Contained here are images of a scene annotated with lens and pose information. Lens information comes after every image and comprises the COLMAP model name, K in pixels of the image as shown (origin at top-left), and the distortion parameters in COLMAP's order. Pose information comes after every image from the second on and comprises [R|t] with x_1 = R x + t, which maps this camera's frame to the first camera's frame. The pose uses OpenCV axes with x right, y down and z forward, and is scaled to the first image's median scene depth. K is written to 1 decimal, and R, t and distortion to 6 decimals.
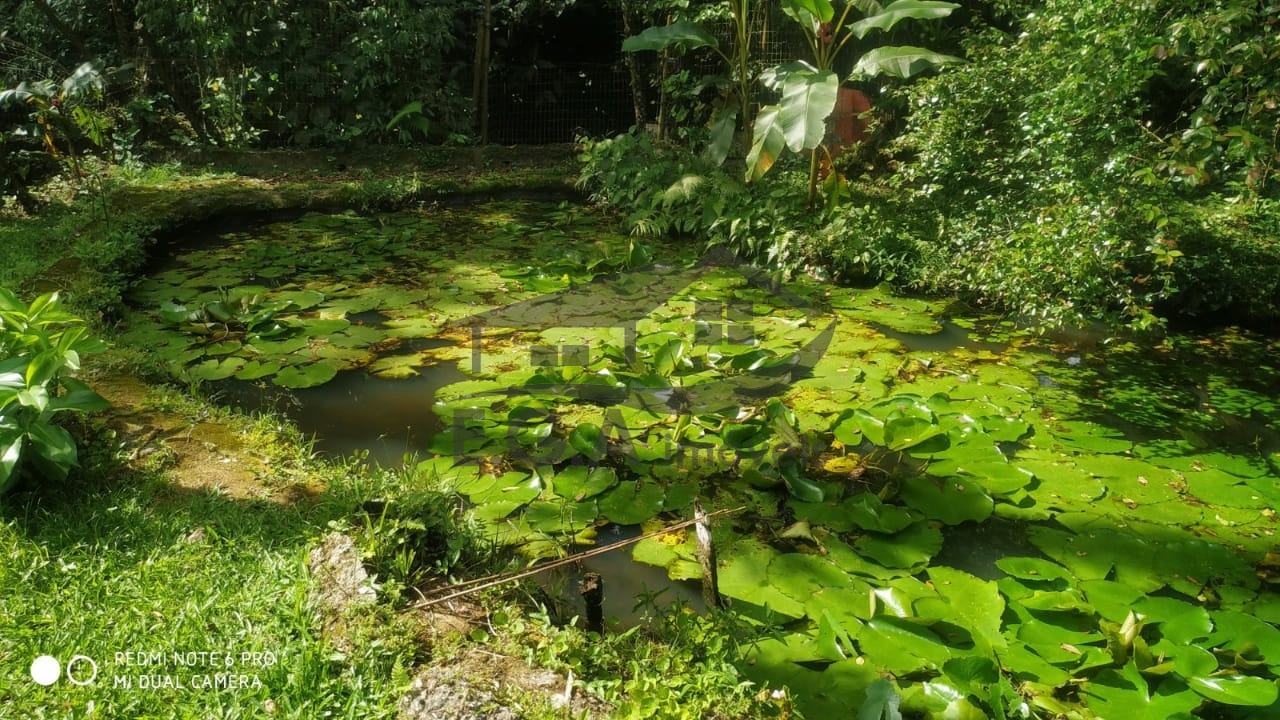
lens RADIAL K [[881.0, 0, 638.5], [0, 881.0, 360.9], [0, 0, 1]] dist [-0.028437, -0.002251]
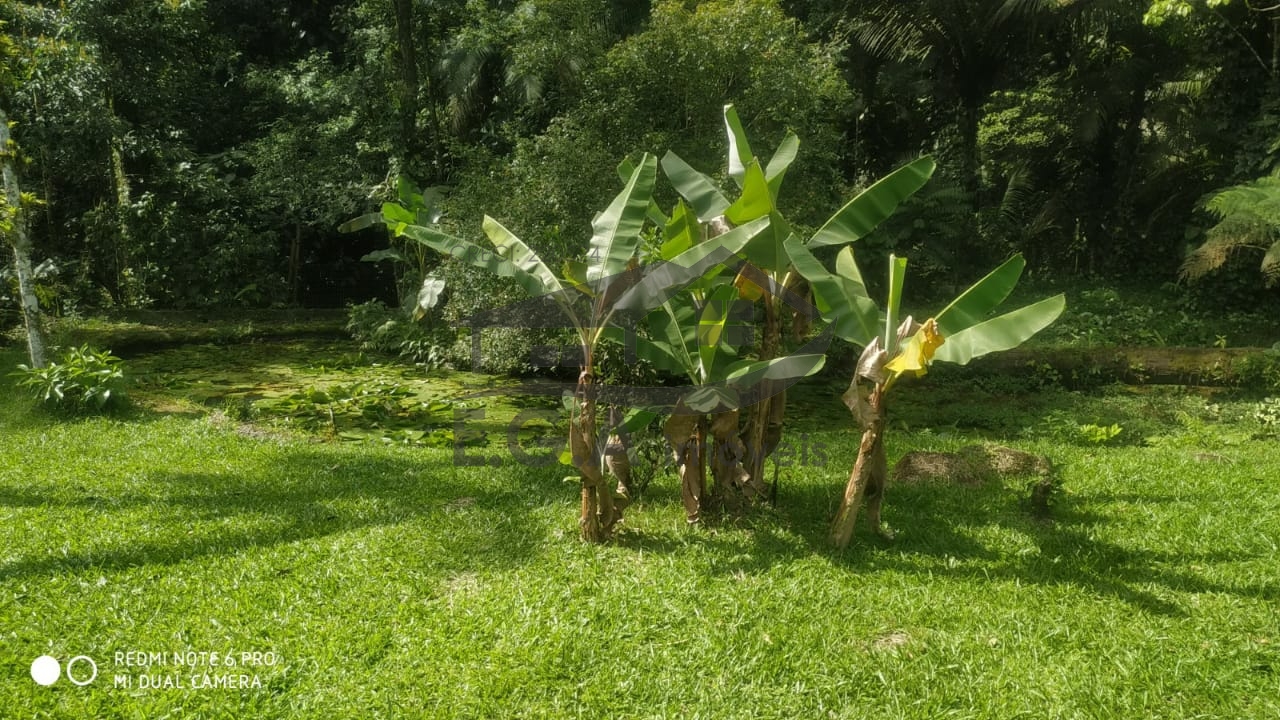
lens RADIAL K [[881.0, 0, 641.6], [0, 881.0, 359.8], [0, 0, 1]] dist [-0.028437, -0.002251]
pose [[0.985792, -0.006669, 0.167837, 0.228547], [0.039391, 0.980526, -0.192399, 0.231691], [-0.163285, 0.196277, 0.966857, -0.827112]]
